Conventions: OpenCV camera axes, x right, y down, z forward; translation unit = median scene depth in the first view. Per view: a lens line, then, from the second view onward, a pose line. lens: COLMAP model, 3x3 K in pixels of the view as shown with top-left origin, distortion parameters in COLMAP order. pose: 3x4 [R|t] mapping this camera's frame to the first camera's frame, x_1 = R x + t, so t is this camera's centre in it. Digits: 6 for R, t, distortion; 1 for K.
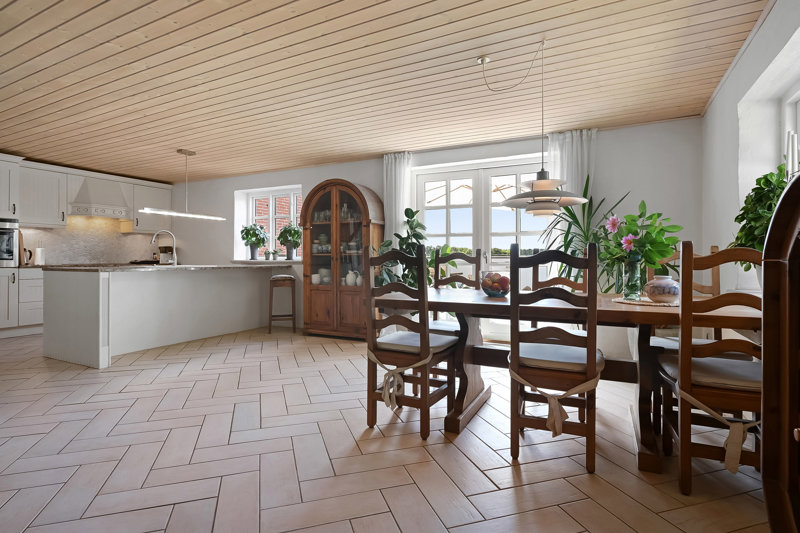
lens RADIAL K [[410.6, 0, 398.1], [0, 410.6, 259.4], [0, 0, 1]] dist [0.001268, 0.000364]
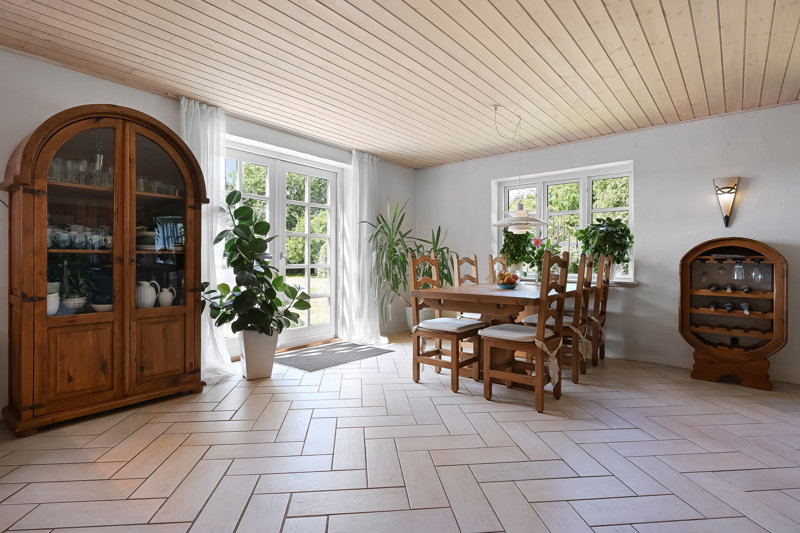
lens RADIAL K [[404.3, 0, 400.0], [0, 404.3, 266.5], [0, 0, 1]] dist [-0.000151, -0.000156]
pose [[0.202144, -0.013093, 0.979268, -0.575535], [0.000017, 0.999911, 0.013366, -0.000668], [-0.979356, -0.002685, 0.202126, 0.534665]]
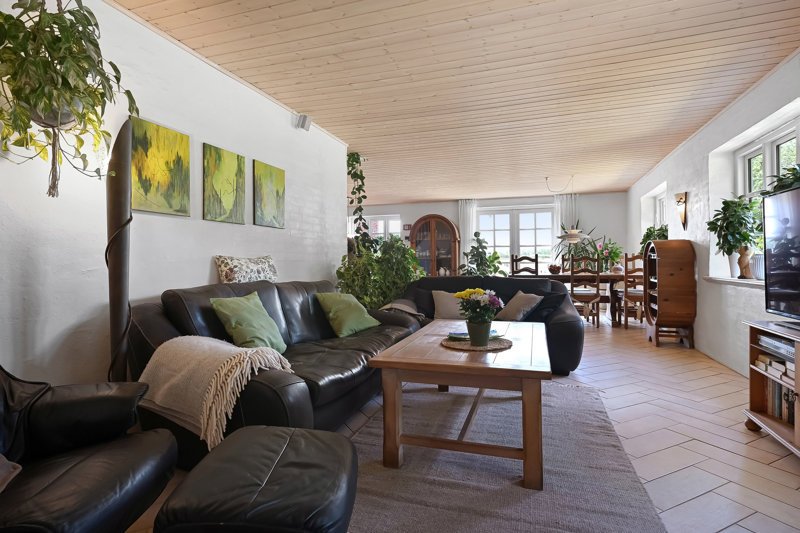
lens RADIAL K [[410.6, 0, 398.1], [0, 410.6, 259.4], [0, 0, 1]] dist [0.001268, 0.000364]
pose [[0.990836, -0.010591, 0.134654, -0.518850], [0.011340, 0.999924, -0.004794, 0.000198], [-0.134593, 0.006277, 0.990881, -0.676143]]
